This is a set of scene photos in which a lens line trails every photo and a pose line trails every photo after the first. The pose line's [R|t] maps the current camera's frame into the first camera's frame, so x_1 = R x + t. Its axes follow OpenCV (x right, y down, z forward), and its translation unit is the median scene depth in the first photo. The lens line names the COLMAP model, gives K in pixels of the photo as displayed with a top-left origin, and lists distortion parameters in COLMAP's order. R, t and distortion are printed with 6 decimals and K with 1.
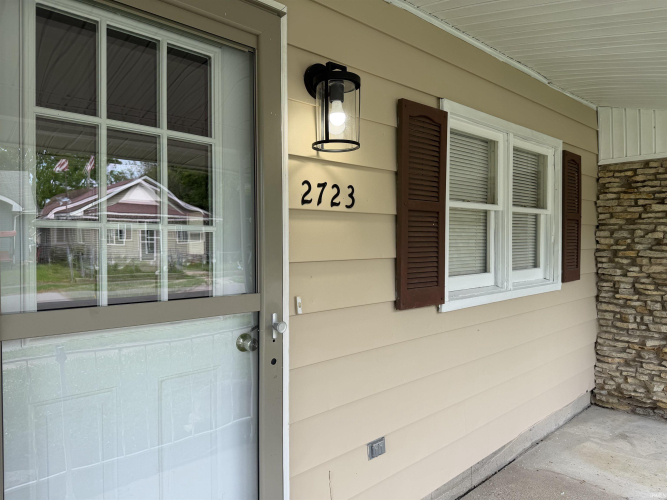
lens RADIAL K [[472.1, 0, 337.4], [0, 472.1, 243.2], [0, 0, 1]] dist [0.021861, -0.036452]
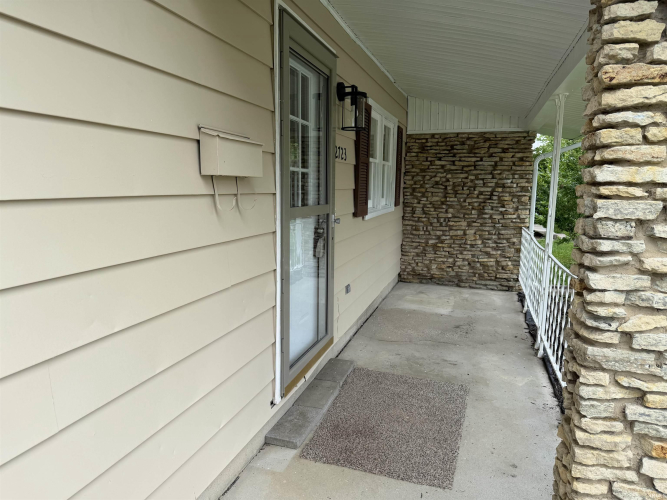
lens RADIAL K [[472.1, 0, 326.5], [0, 472.1, 251.1], [0, 0, 1]] dist [0.021861, -0.036452]
pose [[0.879927, -0.054505, 0.471972, -0.488434], [-0.011102, 0.990768, 0.135115, 0.014372], [-0.474979, -0.124131, 0.871198, -0.328991]]
